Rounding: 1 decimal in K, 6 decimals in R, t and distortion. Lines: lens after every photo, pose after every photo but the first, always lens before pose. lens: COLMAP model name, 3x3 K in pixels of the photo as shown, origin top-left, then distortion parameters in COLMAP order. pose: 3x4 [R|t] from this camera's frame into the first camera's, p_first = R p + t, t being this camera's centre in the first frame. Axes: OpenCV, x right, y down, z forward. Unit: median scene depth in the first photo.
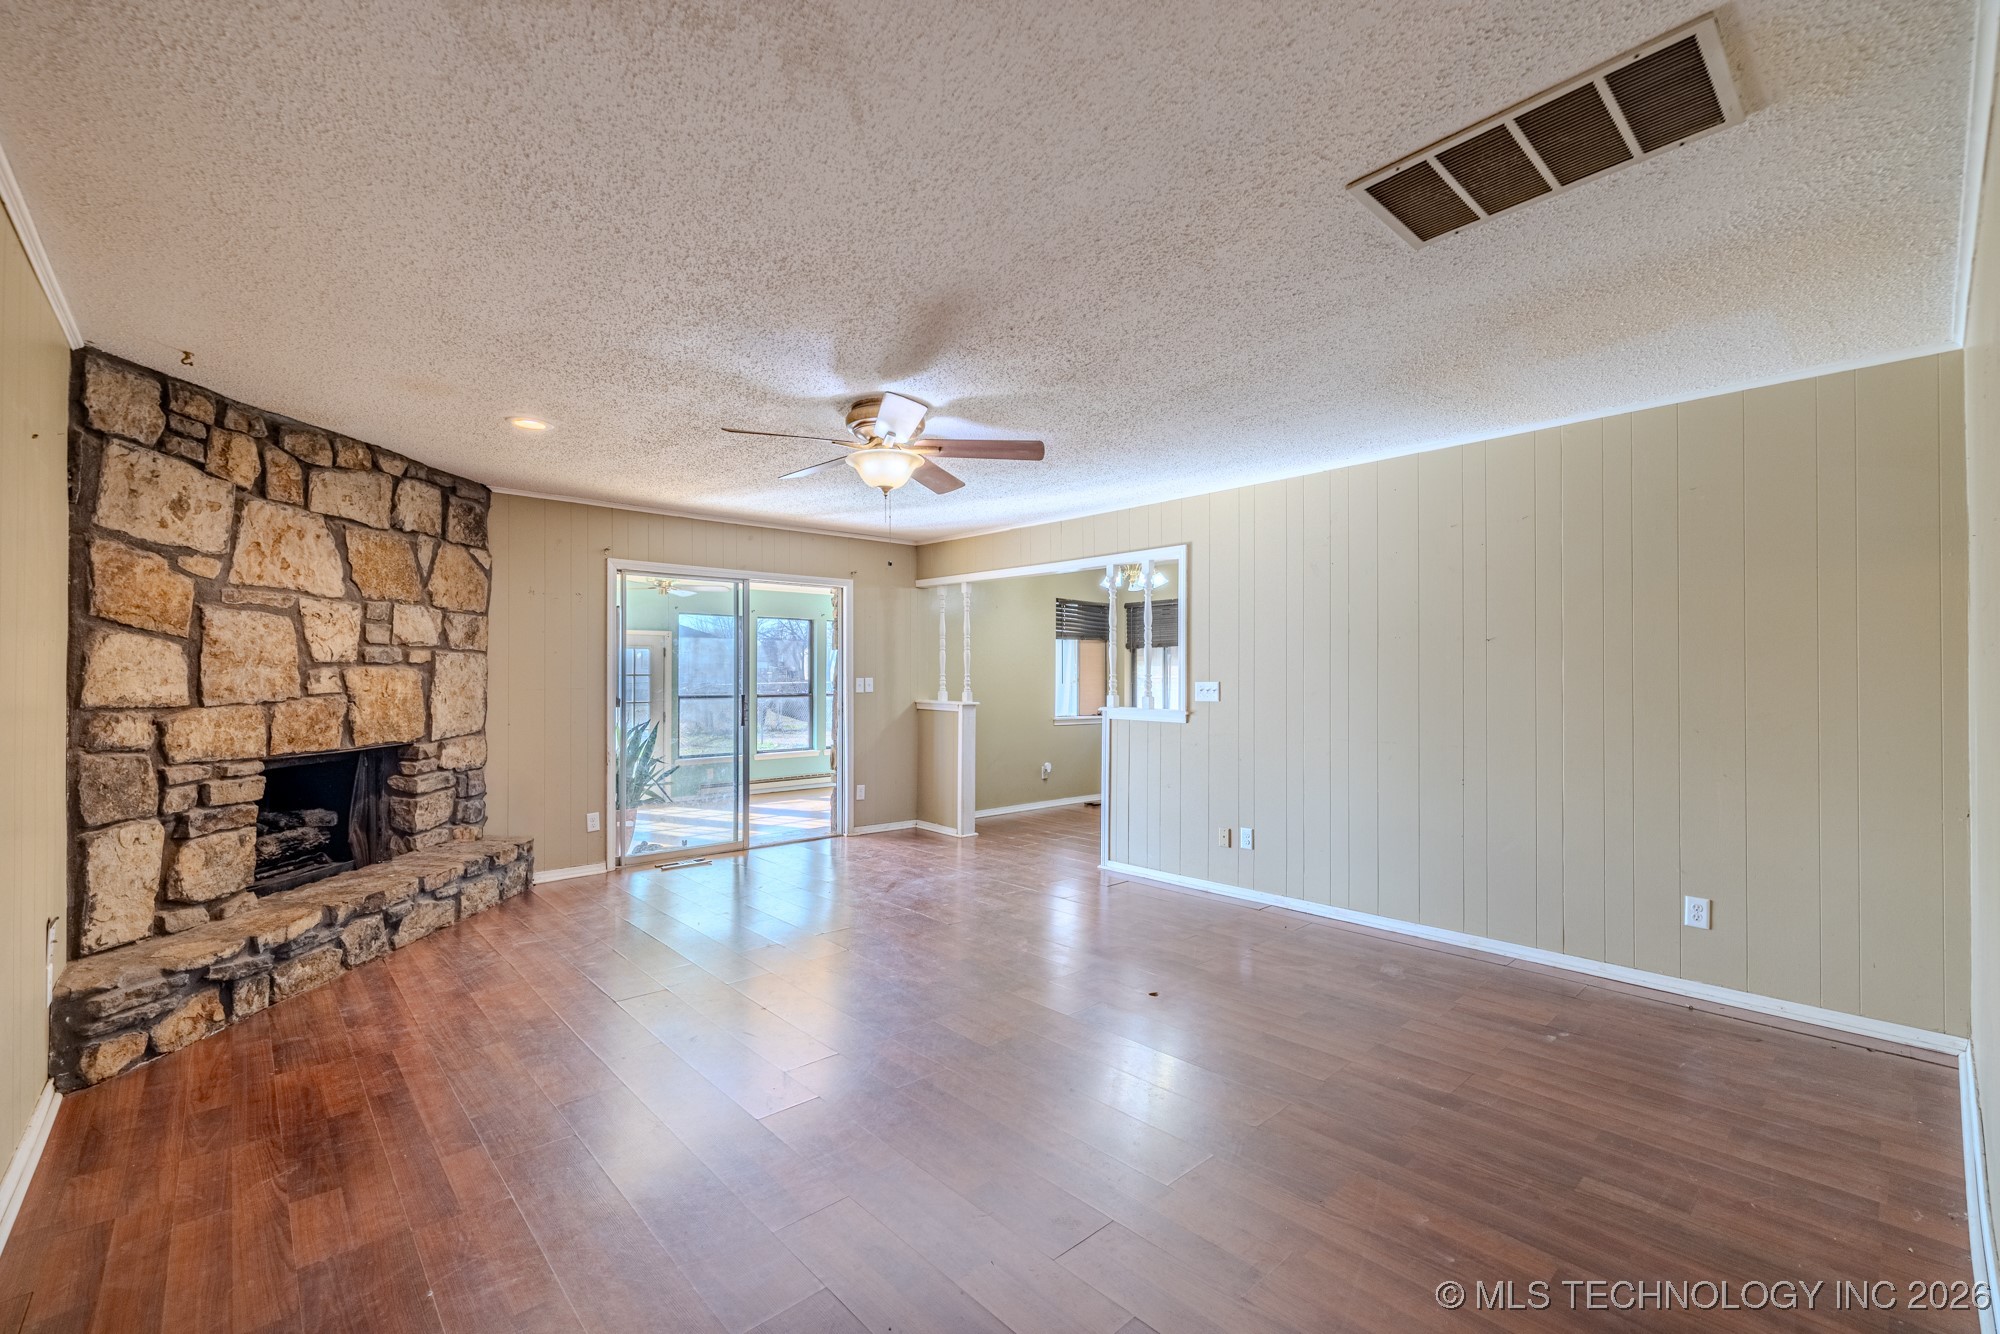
lens RADIAL K [[839.4, 0, 994.3], [0, 839.4, 668.7], [0, 0, 1]] dist [-0.002298, 0.000003]
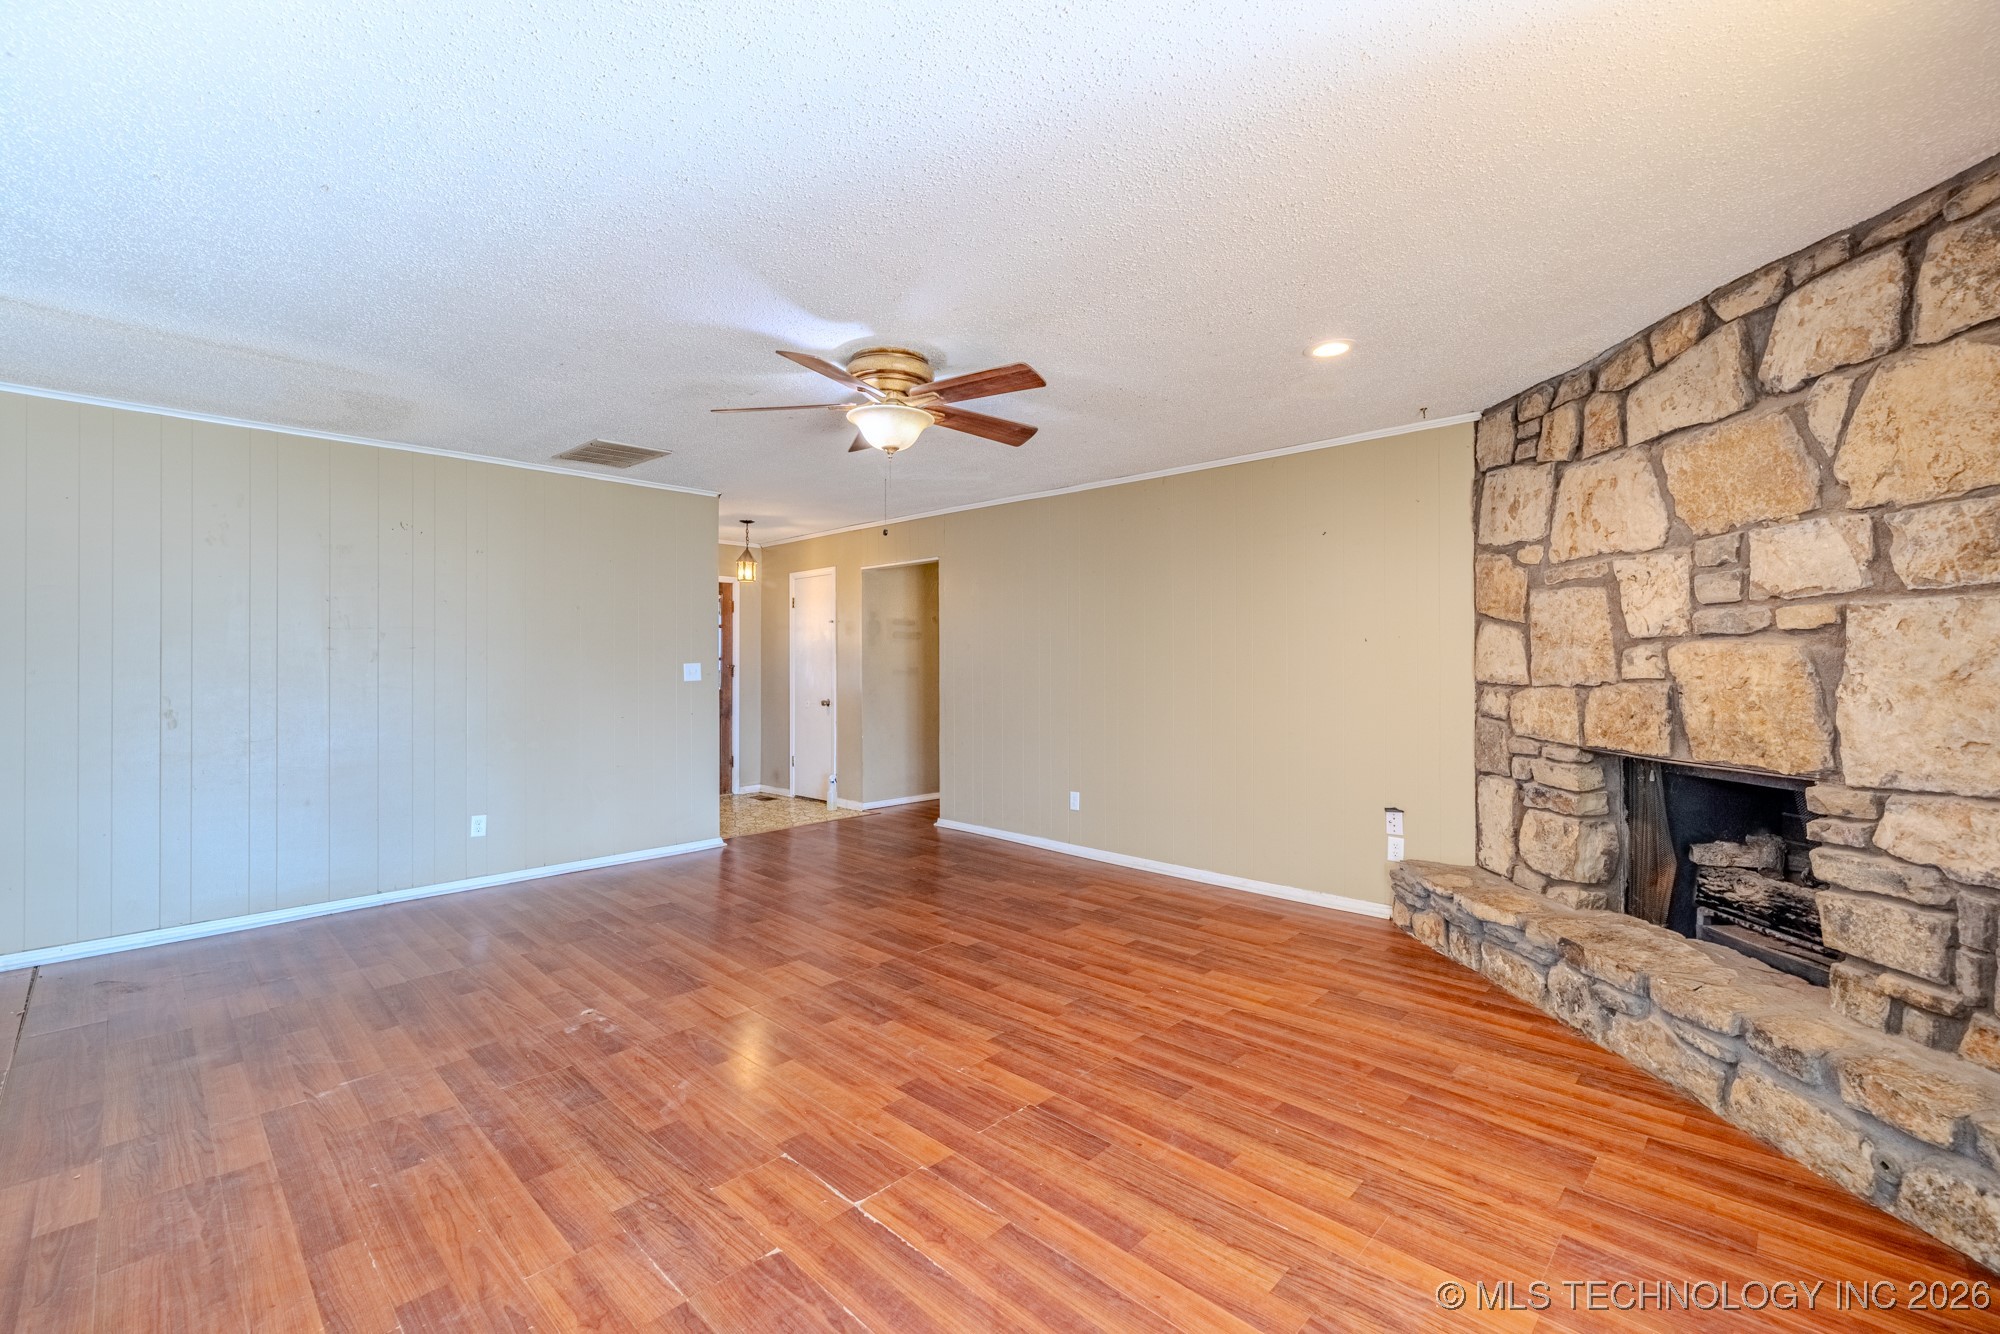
lens RADIAL K [[839.4, 0, 994.3], [0, 839.4, 668.7], [0, 0, 1]] dist [-0.002298, 0.000003]
pose [[-0.997936, 0.001506, -0.064198, -0.180256], [0.001869, 0.999983, -0.005591, 0.025289], [0.064188, -0.005700, -0.997922, 1.859685]]
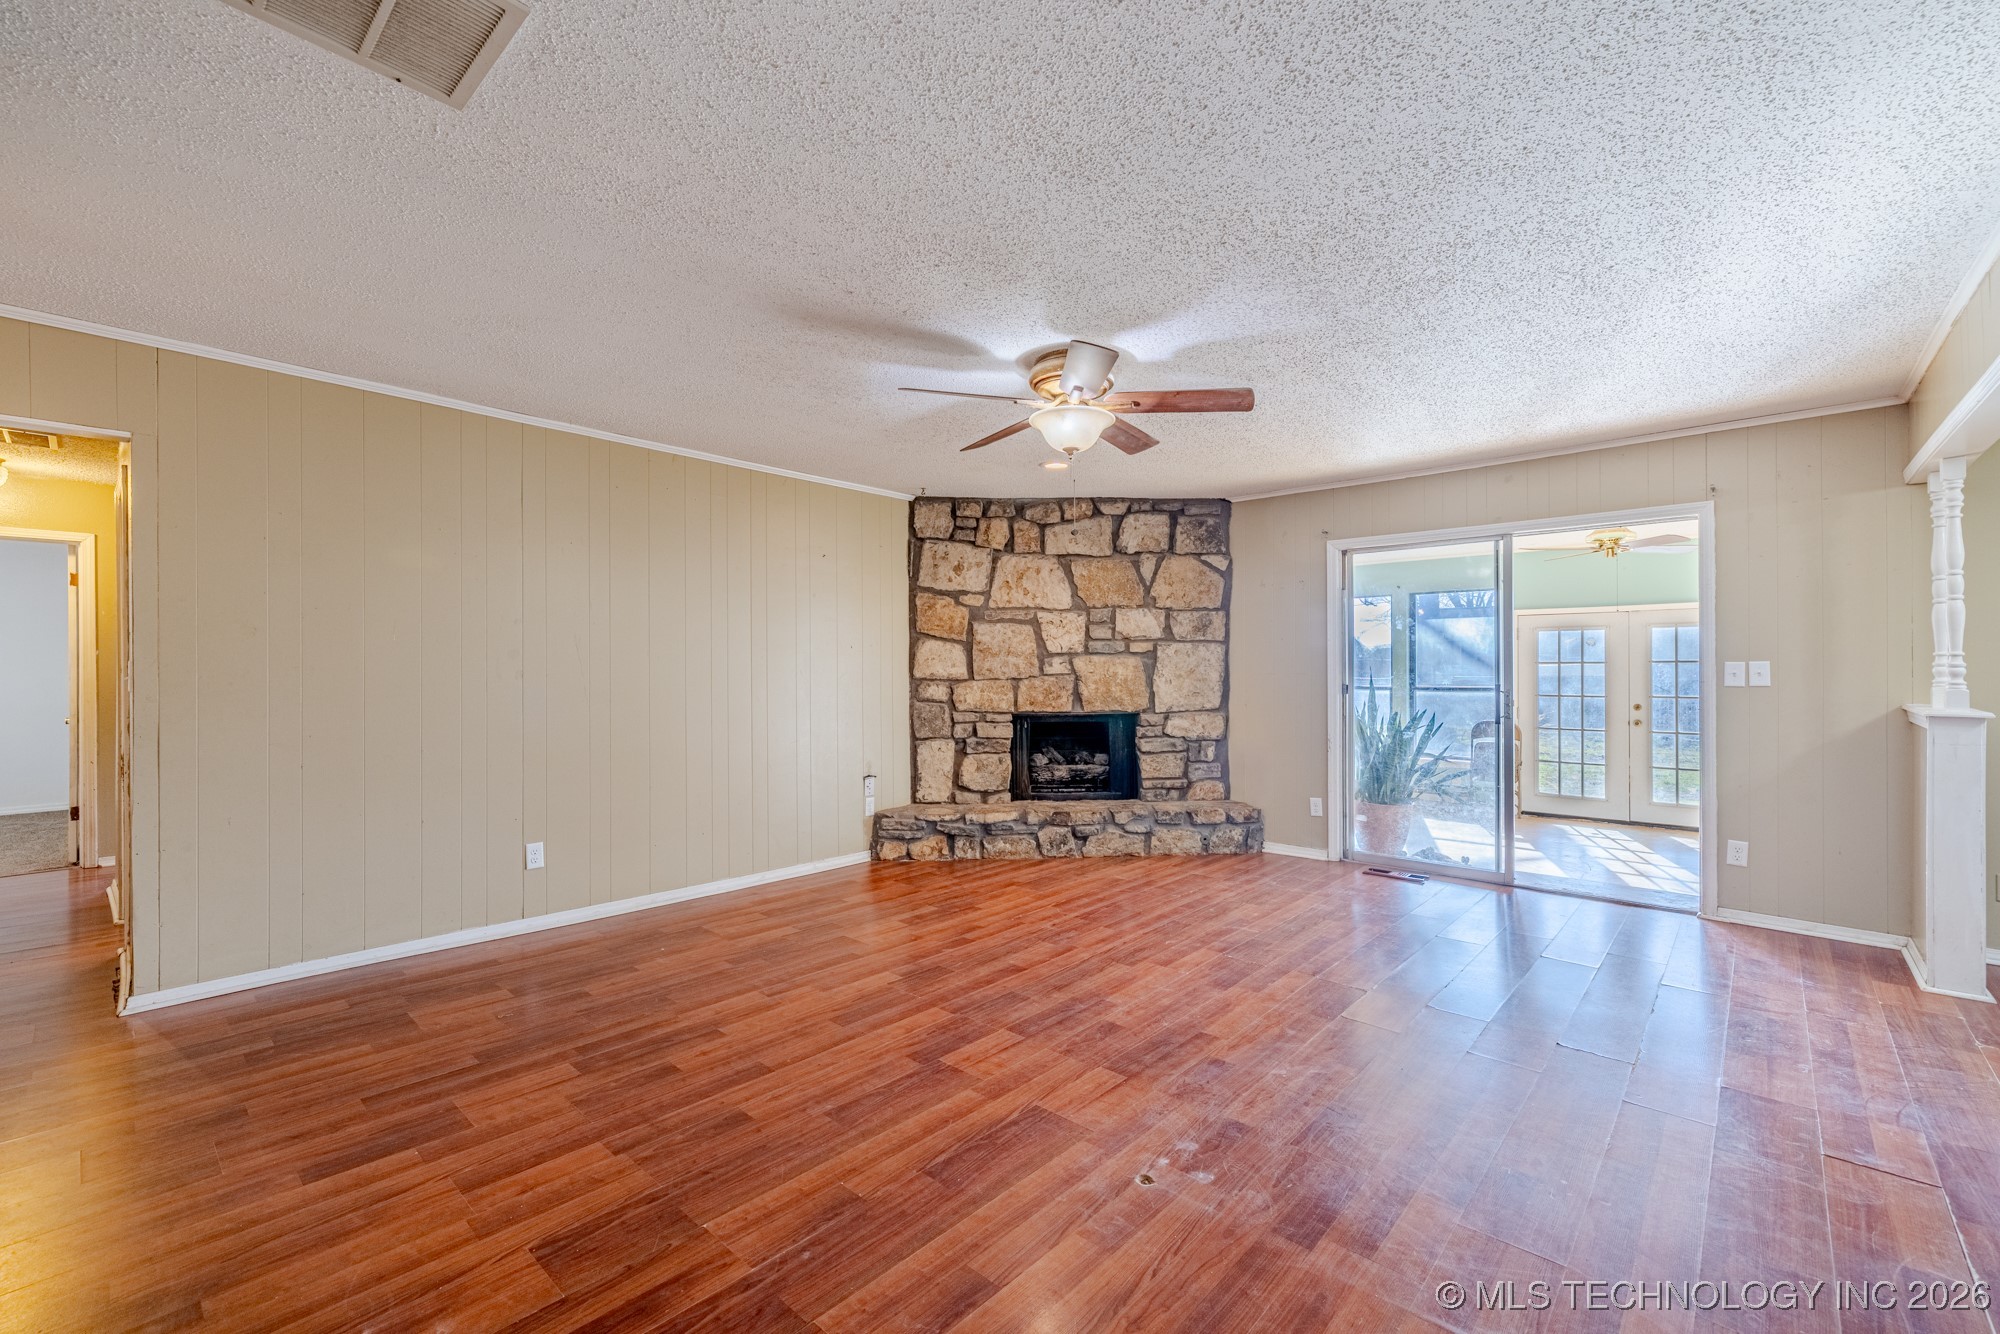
lens RADIAL K [[839.4, 0, 994.3], [0, 839.4, 668.7], [0, 0, 1]] dist [-0.002298, 0.000003]
pose [[0.089125, 0.000101, -0.996020, 0.749657], [0.010845, 0.999941, 0.001072, 0.018933], [0.995961, -0.010897, 0.089118, 0.816092]]
